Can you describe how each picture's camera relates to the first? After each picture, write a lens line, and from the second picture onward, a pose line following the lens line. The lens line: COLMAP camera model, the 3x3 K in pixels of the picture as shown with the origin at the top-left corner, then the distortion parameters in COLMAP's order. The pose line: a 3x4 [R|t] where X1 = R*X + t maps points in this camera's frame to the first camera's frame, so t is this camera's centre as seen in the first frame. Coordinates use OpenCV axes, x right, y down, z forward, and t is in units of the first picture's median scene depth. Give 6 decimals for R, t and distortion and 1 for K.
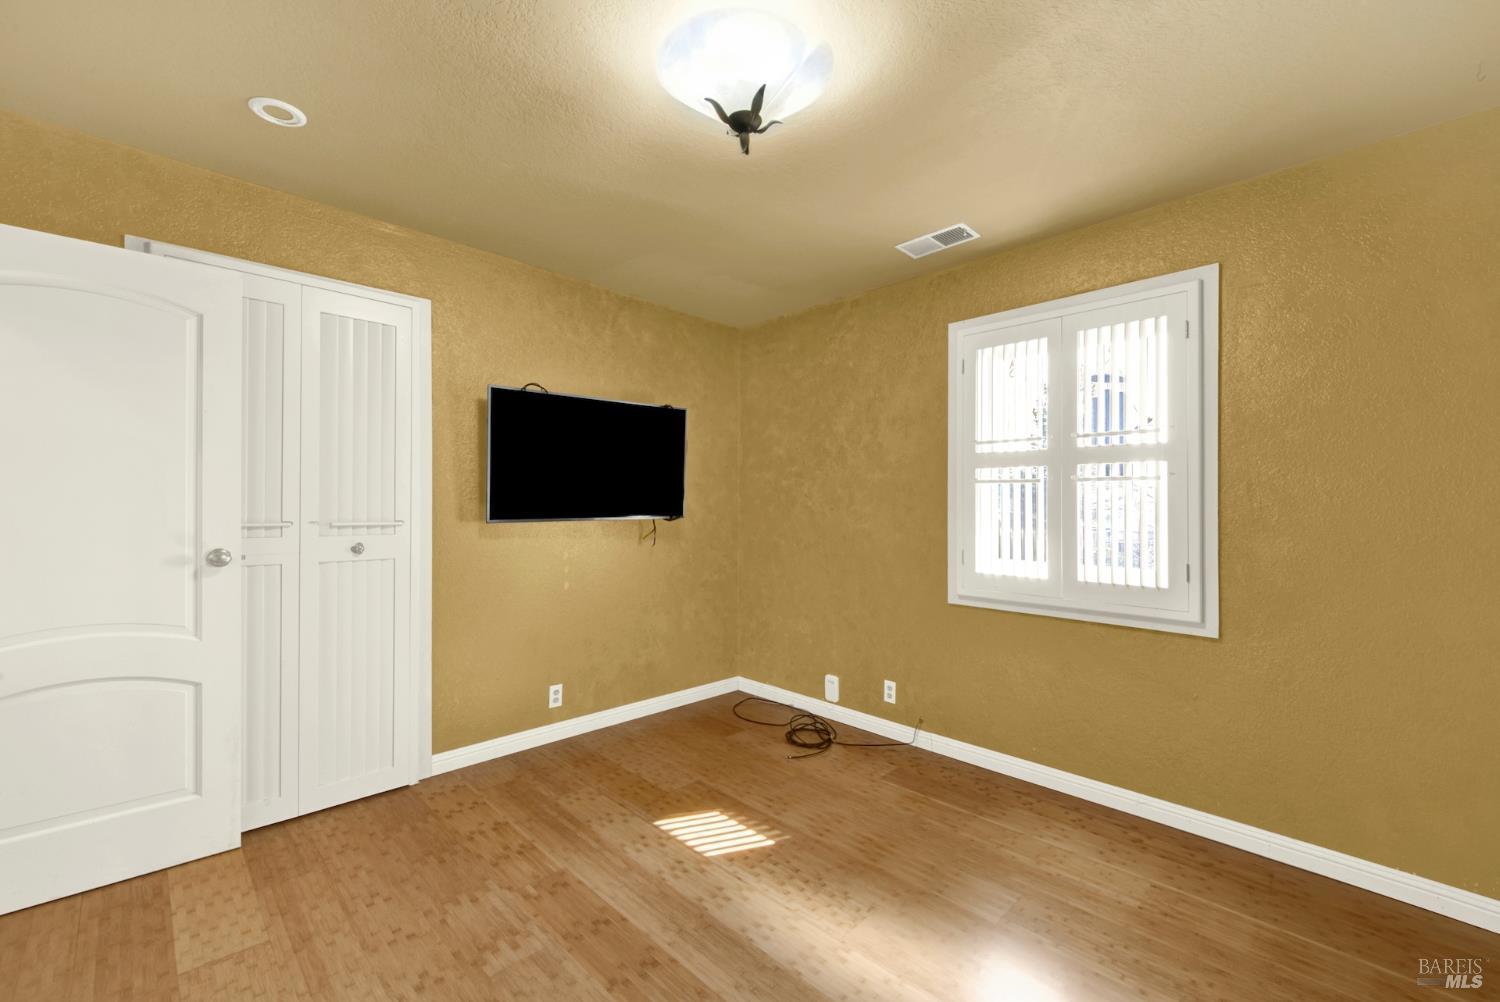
lens RADIAL K [[623.4, 0, 750.0], [0, 623.4, 501.0], [0, 0, 1]] dist [0.020820, 0.000054]
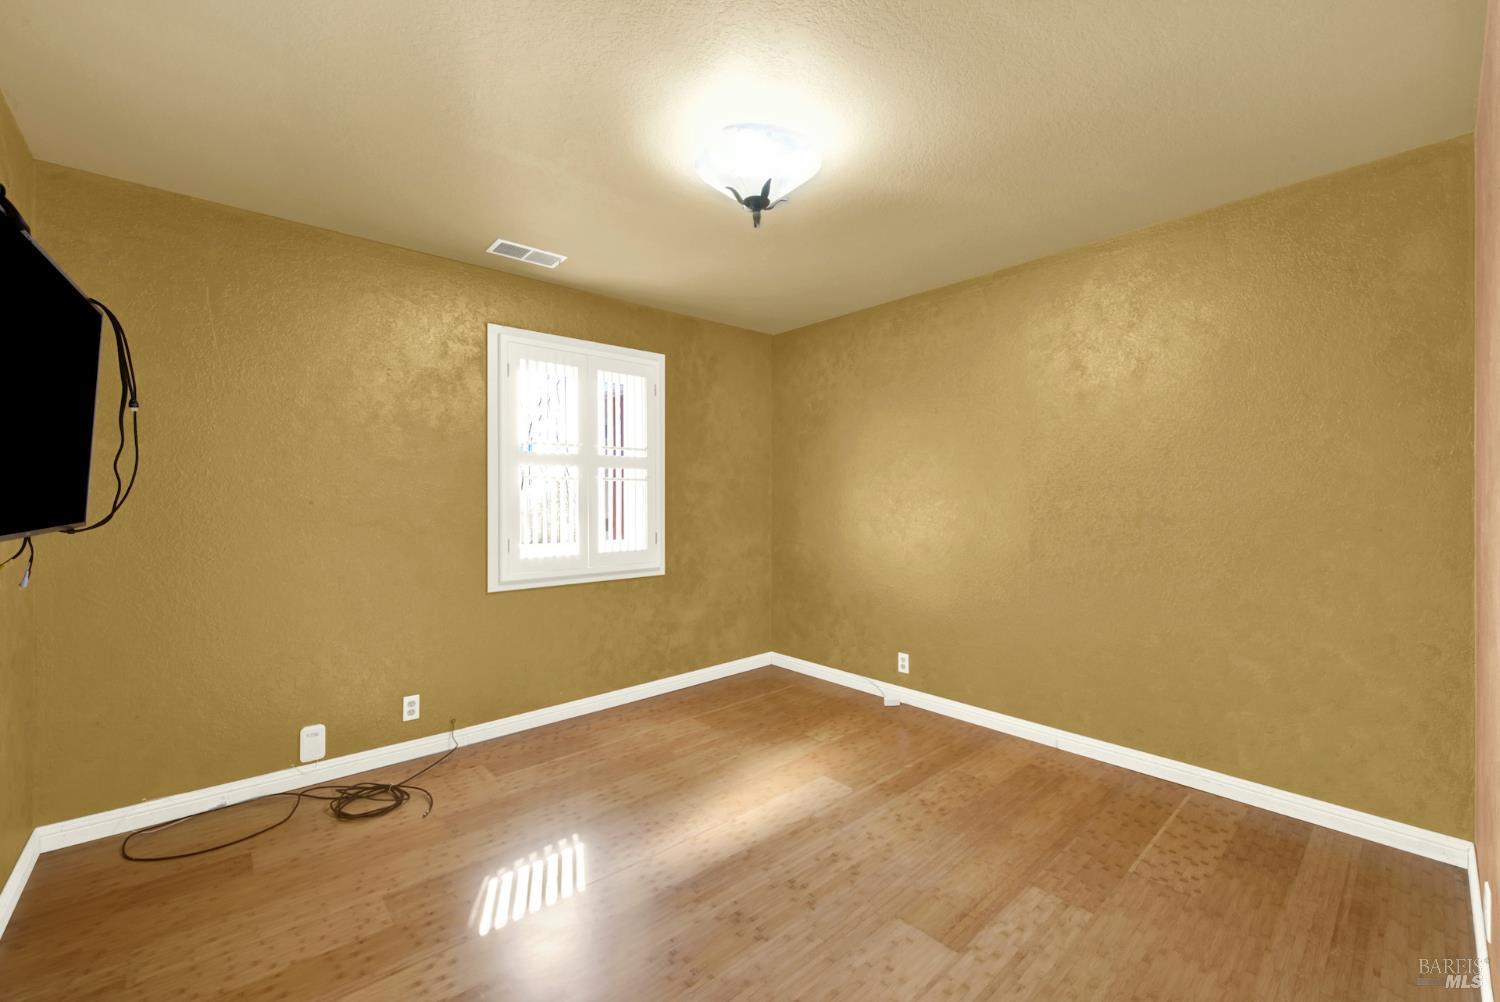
lens RADIAL K [[618.0, 0, 750.0], [0, 618.0, 493.9], [0, 0, 1]] dist [-0.001163, -0.000165]
pose [[0.047380, -0.001578, 0.998876, -0.771621], [-0.005185, 0.999985, 0.001826, -0.005142], [-0.998863, -0.005266, 0.047371, 0.581554]]
